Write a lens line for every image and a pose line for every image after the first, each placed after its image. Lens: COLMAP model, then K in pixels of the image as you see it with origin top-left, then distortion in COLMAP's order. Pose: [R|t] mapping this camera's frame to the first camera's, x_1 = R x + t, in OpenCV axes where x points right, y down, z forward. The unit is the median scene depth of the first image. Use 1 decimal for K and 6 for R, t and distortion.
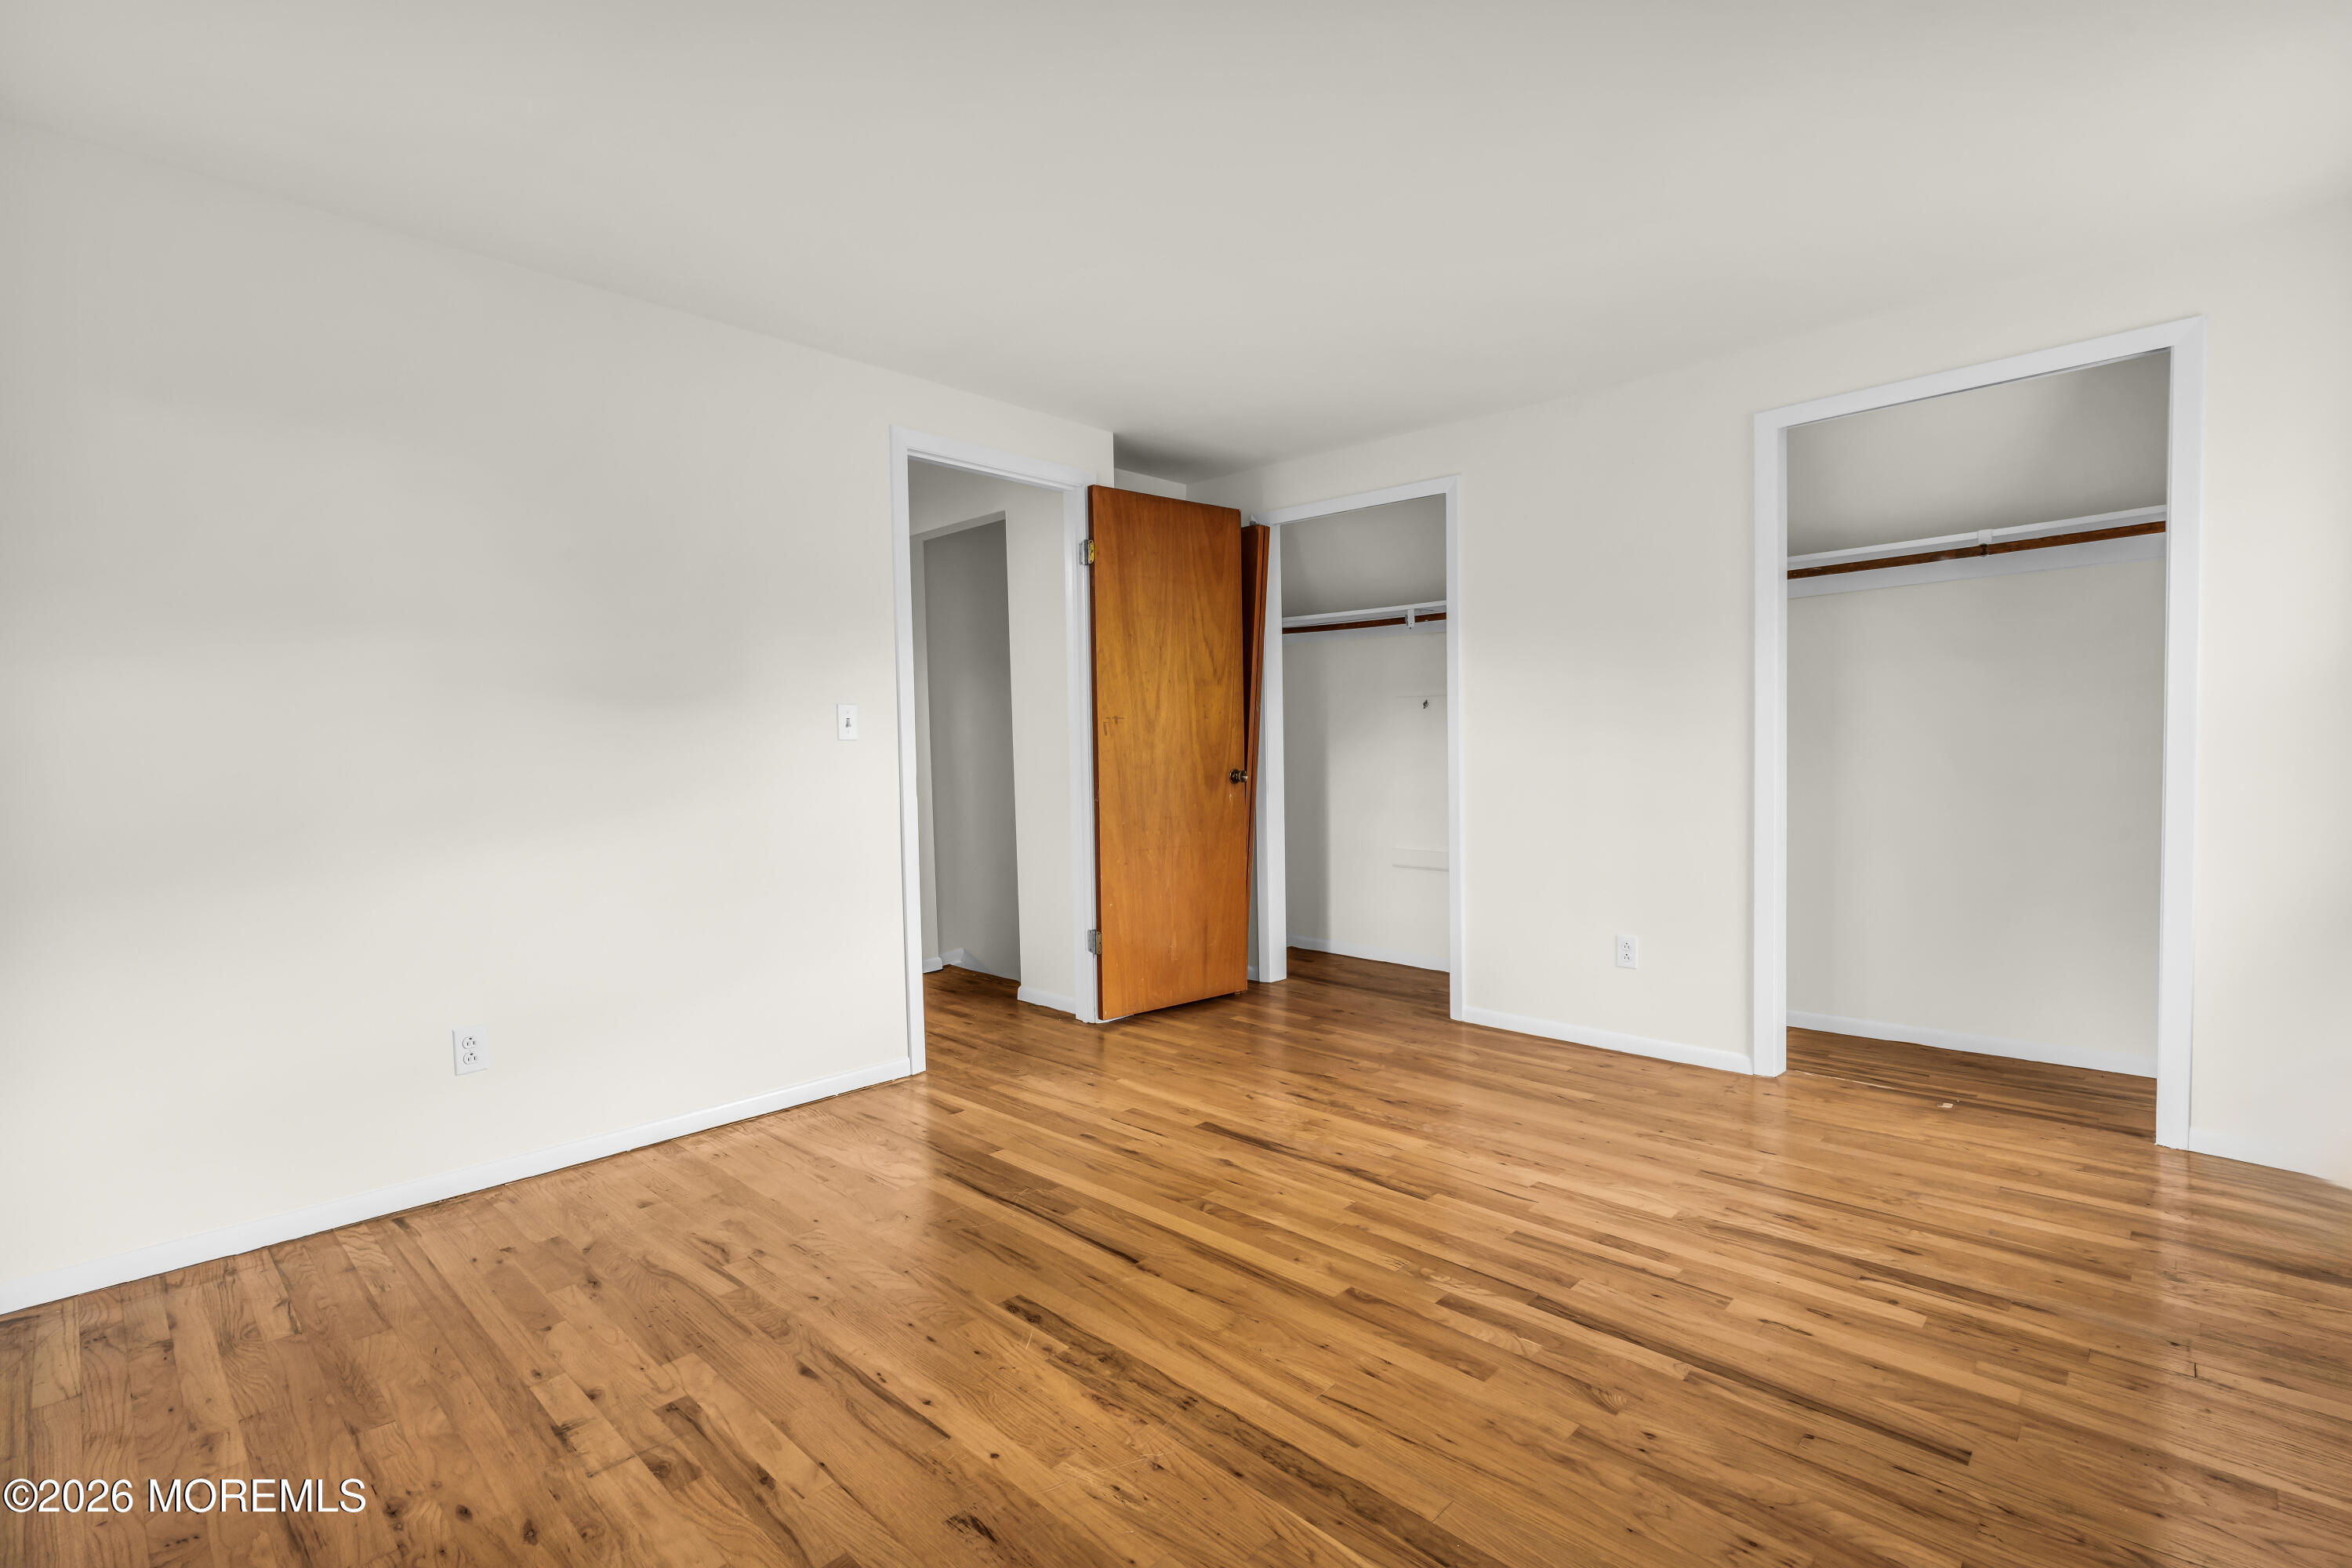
lens RADIAL K [[1076.2, 0, 1177.3], [0, 1076.2, 780.2], [0, 0, 1]] dist [0.001703, 0.000164]
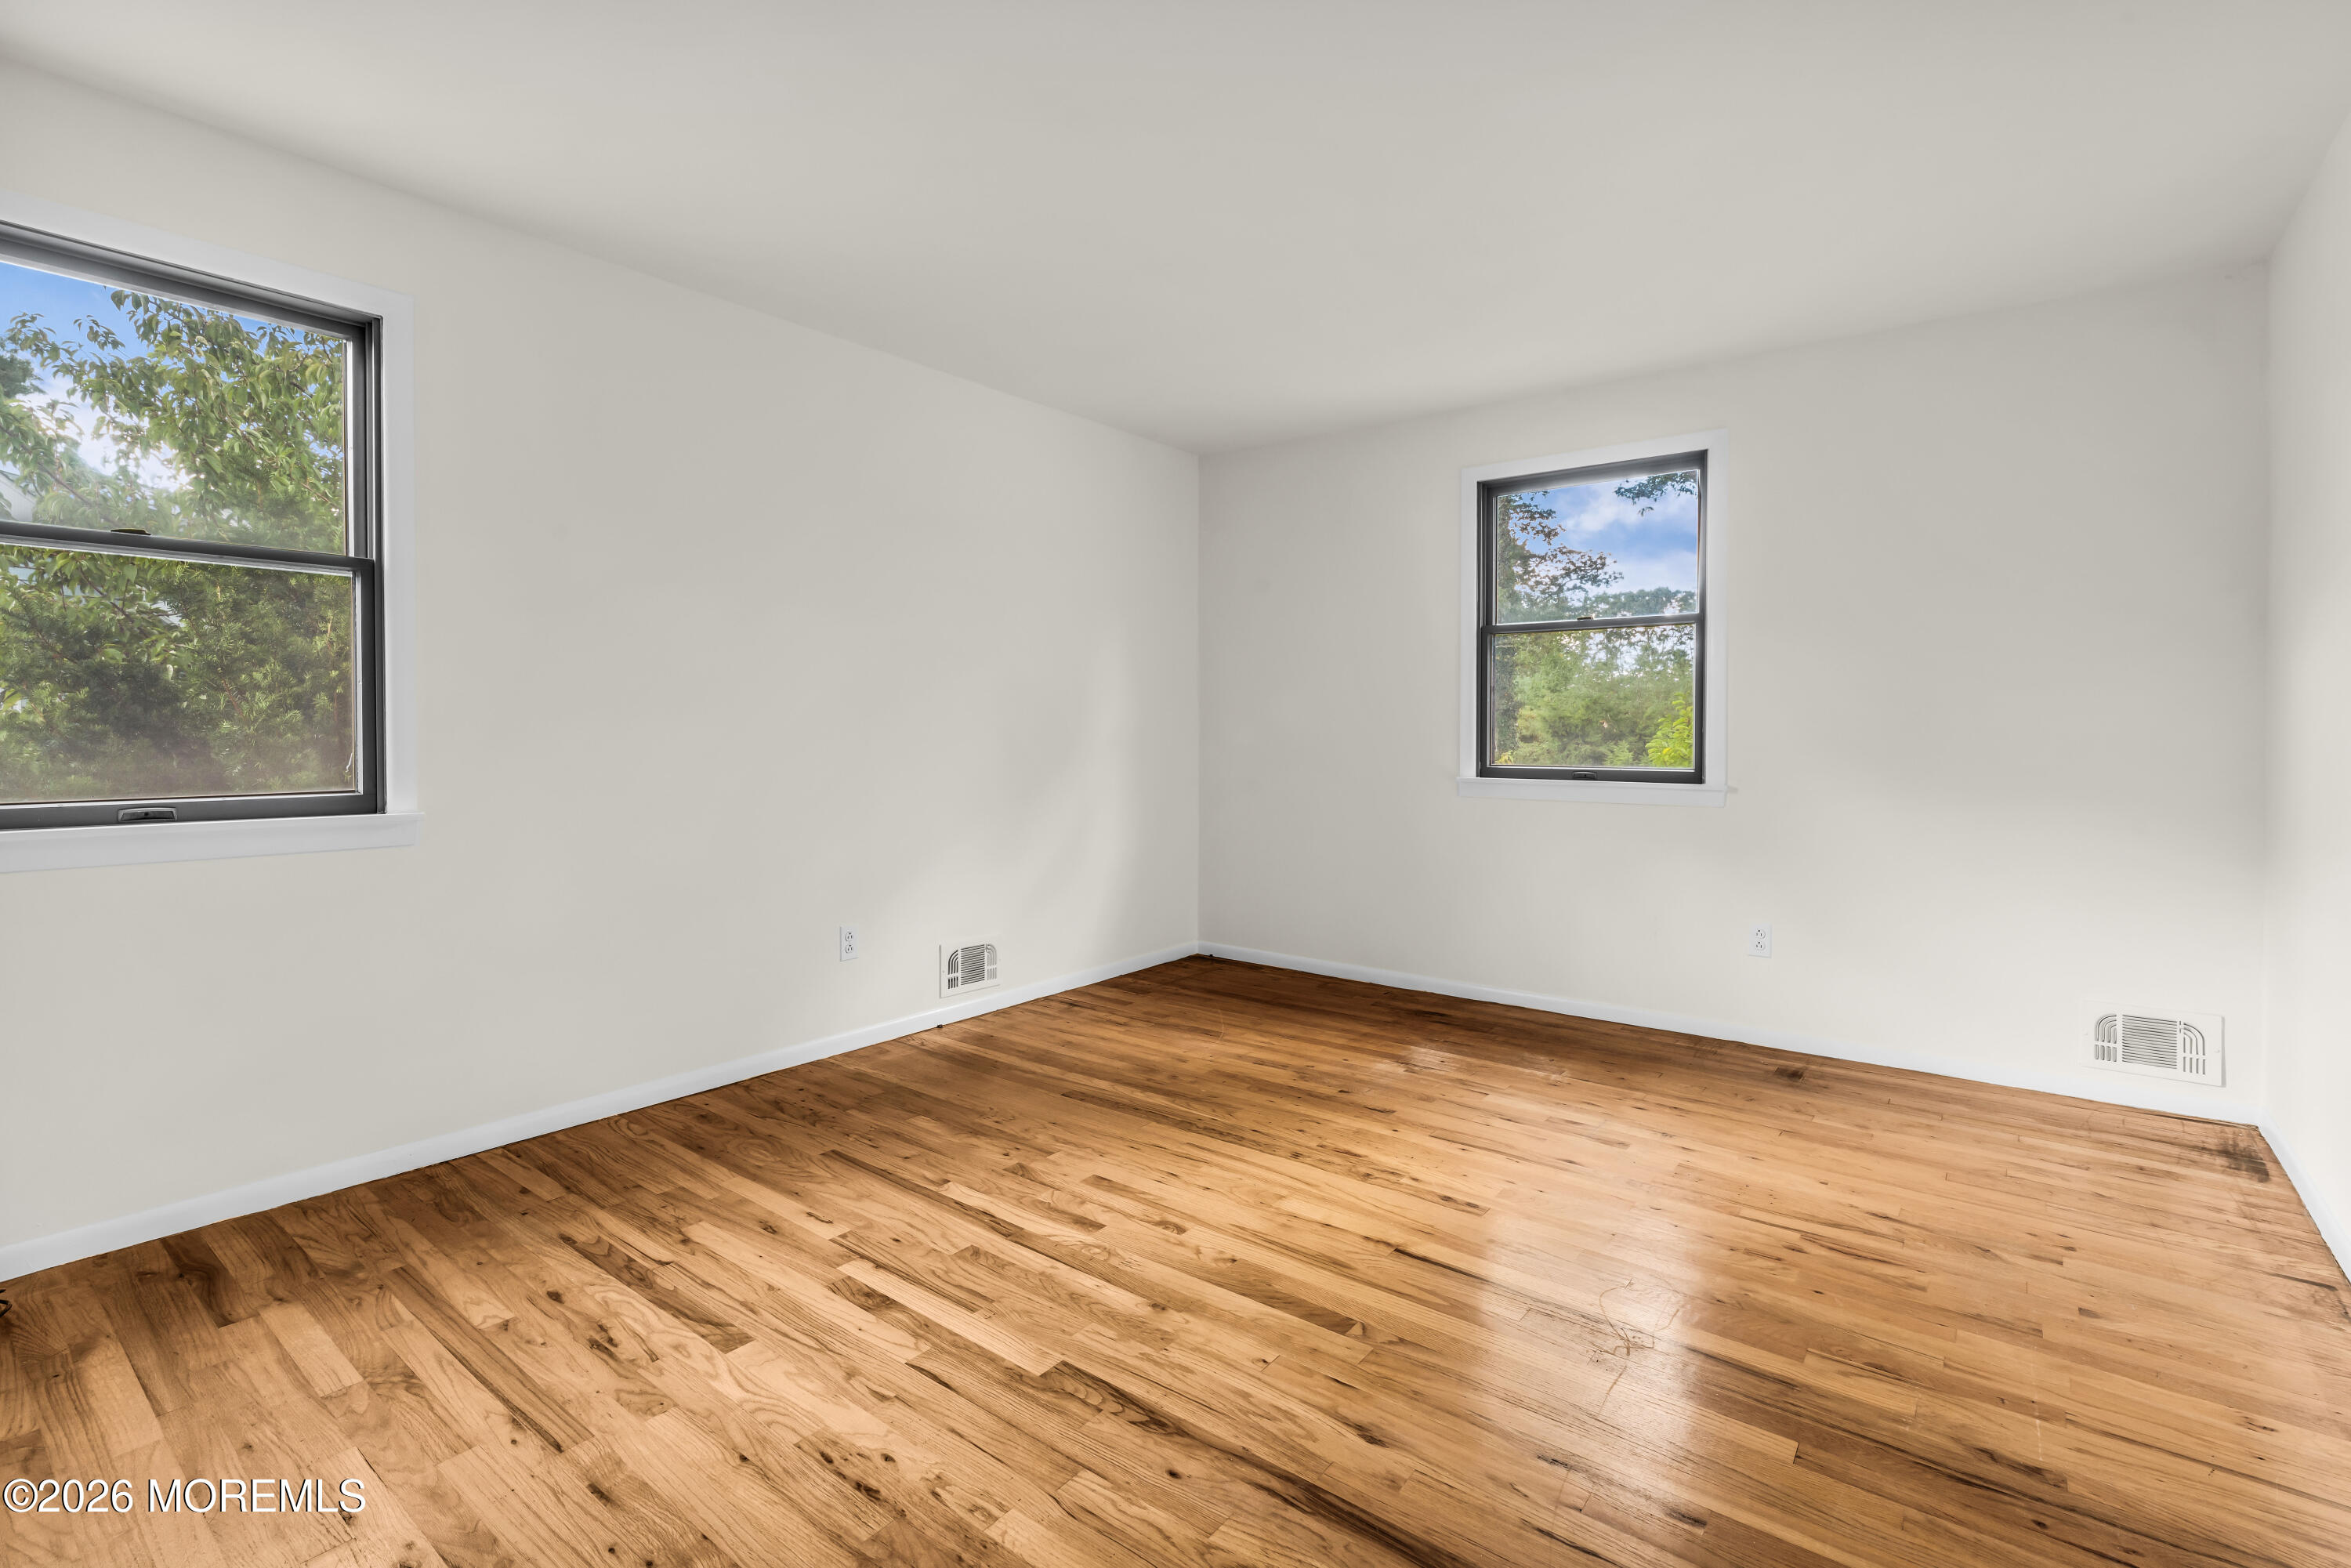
lens RADIAL K [[1075.7, 0, 1174.1], [0, 1075.7, 768.2], [0, 0, 1]] dist [0.001703, 0.000164]
pose [[-0.995123, 0.014895, -0.097511, 0.273424], [0.009152, 0.998211, 0.059082, -0.050472], [0.098216, 0.057902, -0.993479, 2.094079]]
